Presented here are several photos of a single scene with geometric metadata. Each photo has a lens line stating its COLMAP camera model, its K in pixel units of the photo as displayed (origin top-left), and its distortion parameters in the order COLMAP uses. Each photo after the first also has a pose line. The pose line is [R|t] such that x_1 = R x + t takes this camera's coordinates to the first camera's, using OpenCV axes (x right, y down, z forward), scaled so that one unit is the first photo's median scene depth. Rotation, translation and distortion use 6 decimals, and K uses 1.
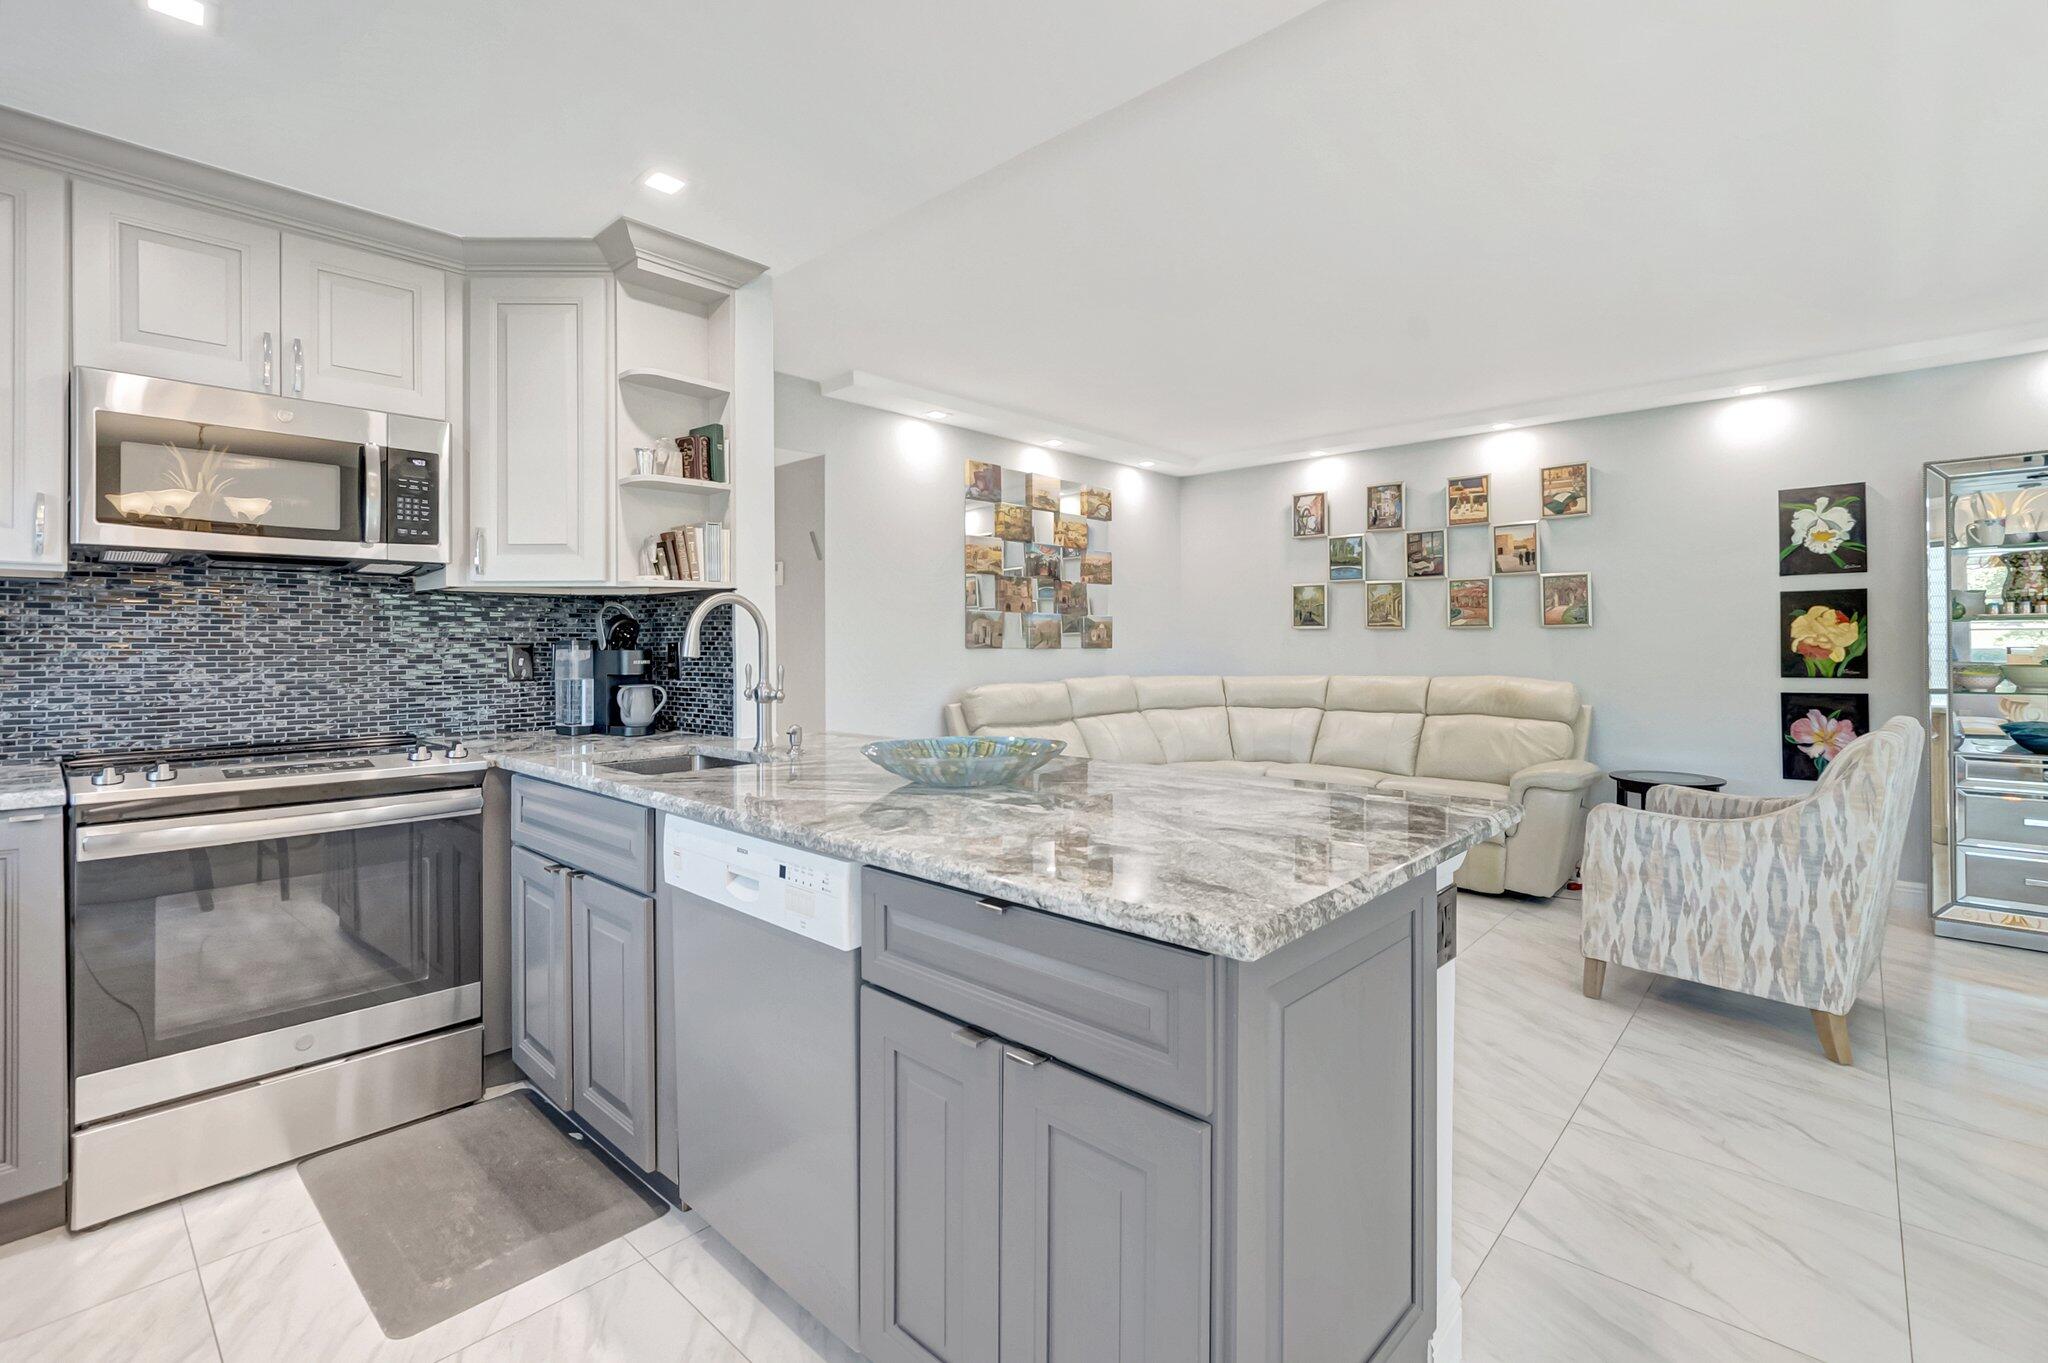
lens RADIAL K [[904.4, 0, 1027.3], [0, 904.4, 637.1], [0, 0, 1]] dist [-0.017592, -0.000170]
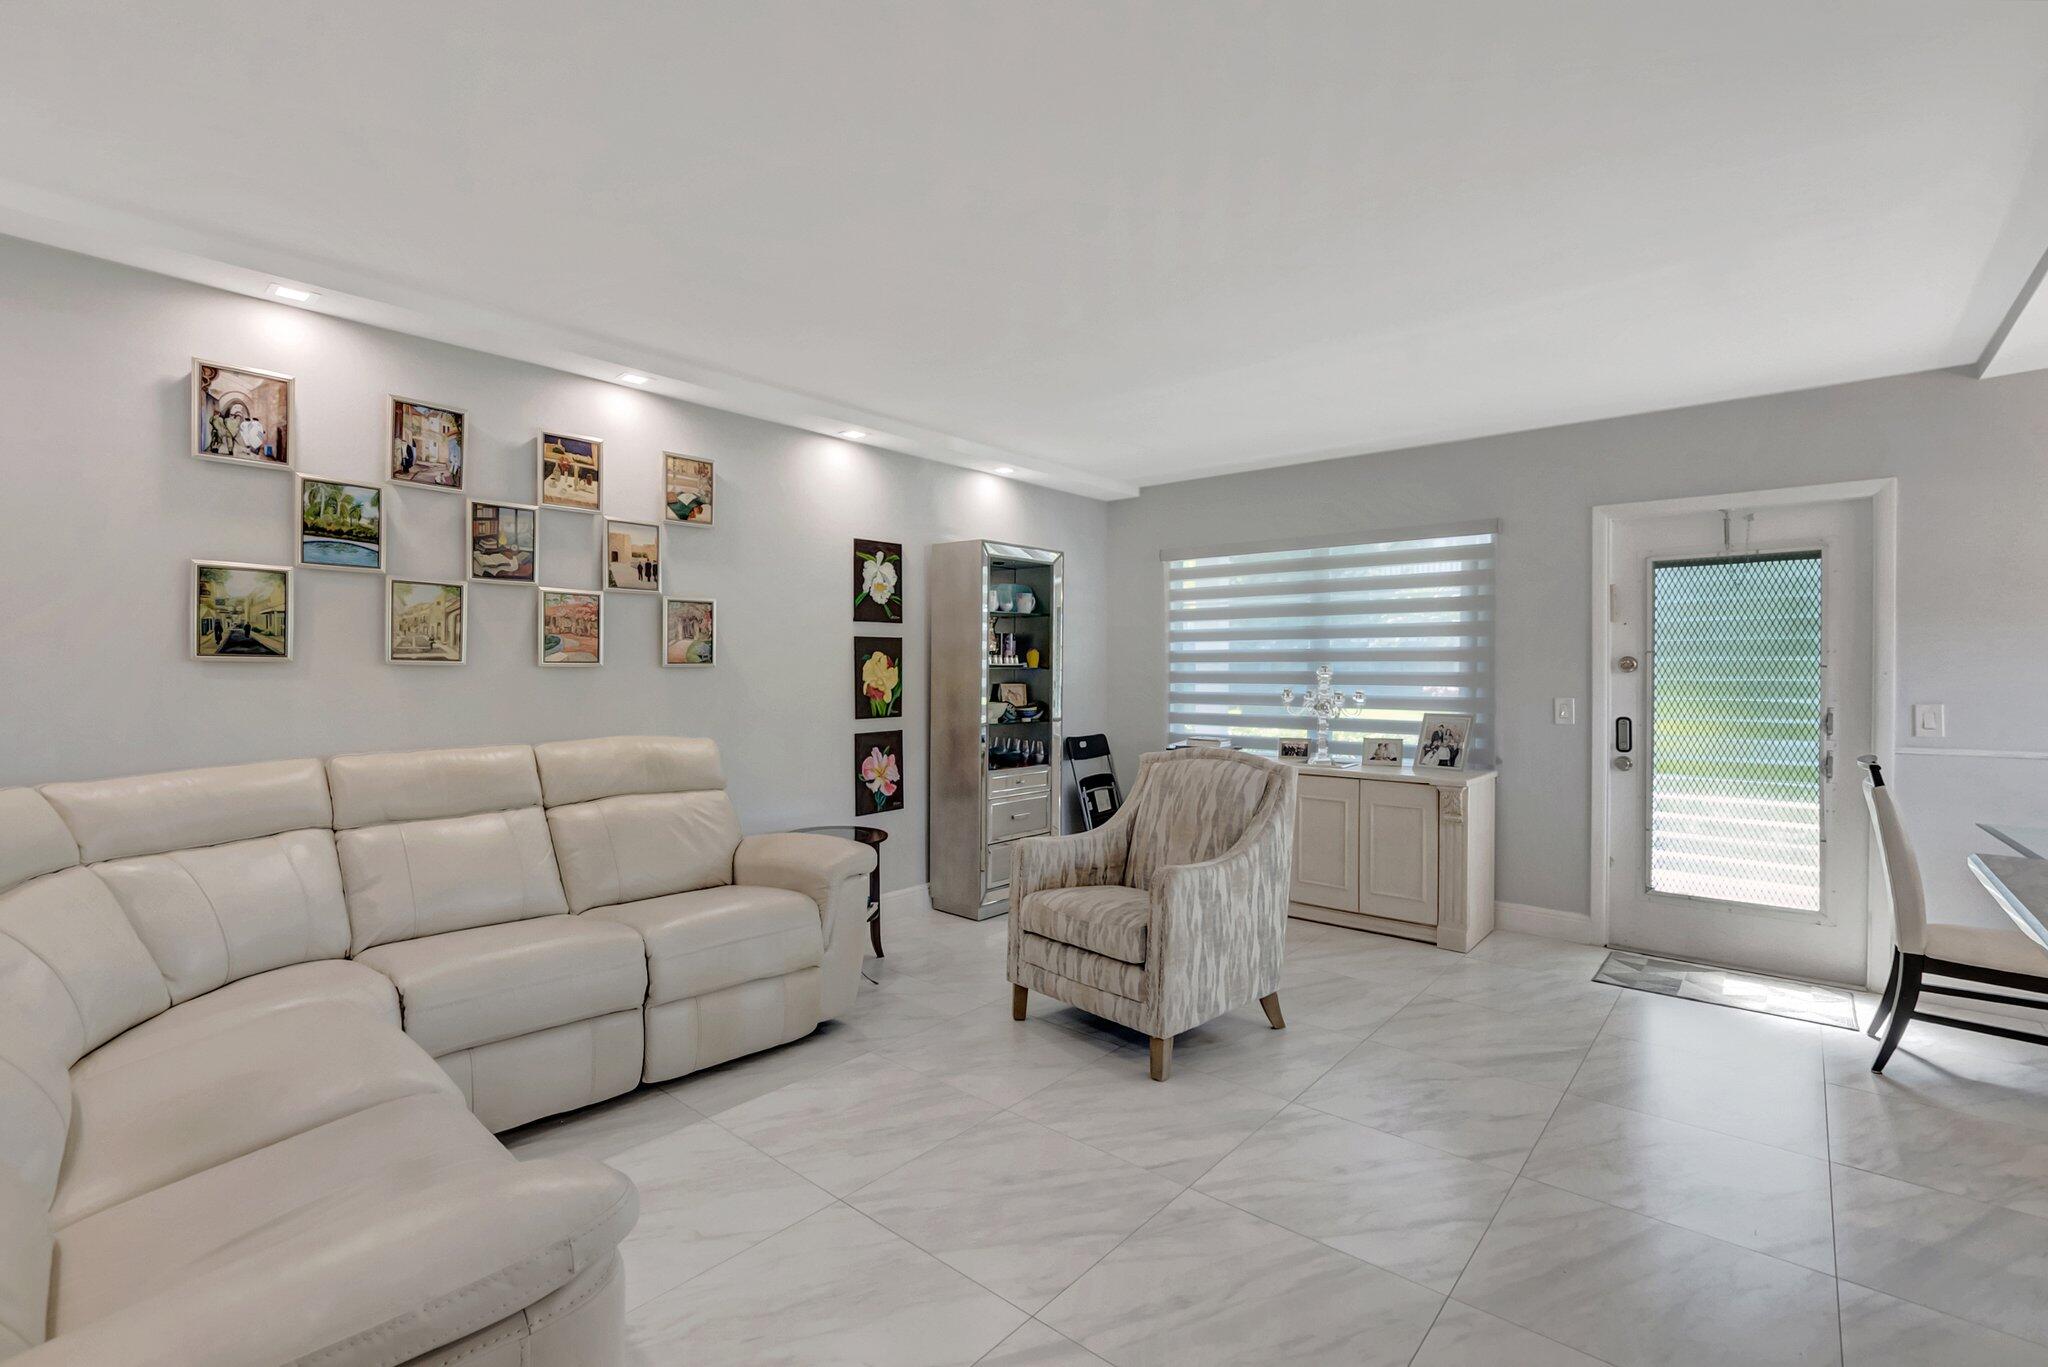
lens RADIAL K [[922.6, 0, 996.3], [0, 922.6, 674.0], [0, 0, 1]] dist [-0.001939, -0.000235]
pose [[-0.015184, -0.003066, 0.999880, -0.330808], [-0.012828, 0.999914, 0.002871, -0.018019], [-0.999802, -0.012783, -0.015222, 1.231228]]
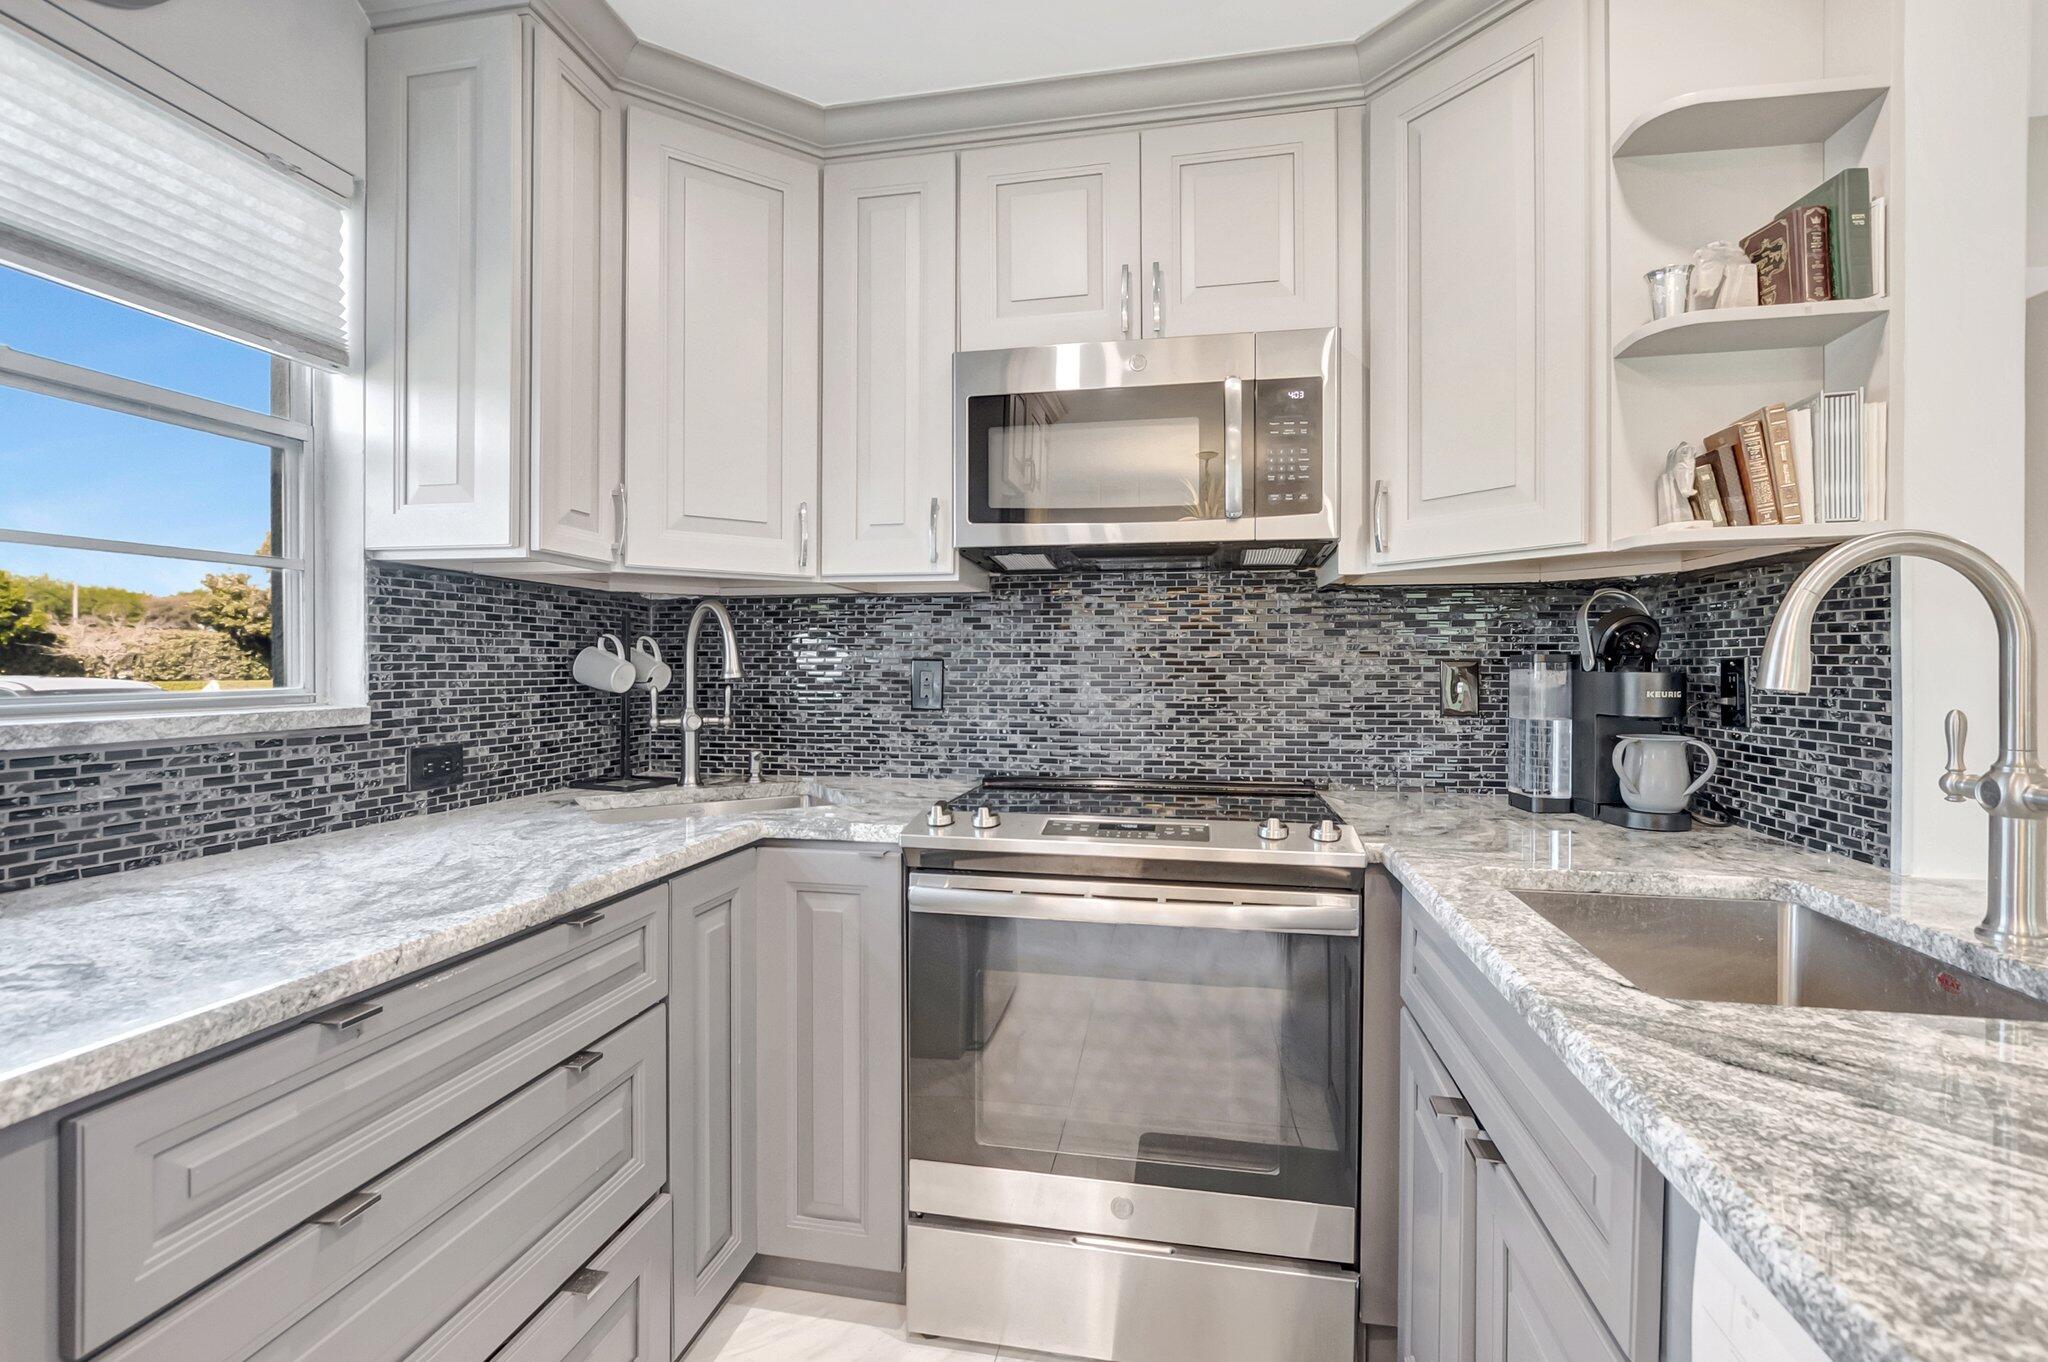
lens RADIAL K [[937.4, 0, 1016.9], [0, 937.4, 672.7], [0, 0, 1]] dist [-0.000238, 0.000486]
pose [[0.518905, 0.012319, -0.854743, -0.145481], [0.003563, 0.999856, 0.016574, 0.004054], [0.854824, -0.011646, 0.518787, 0.368566]]
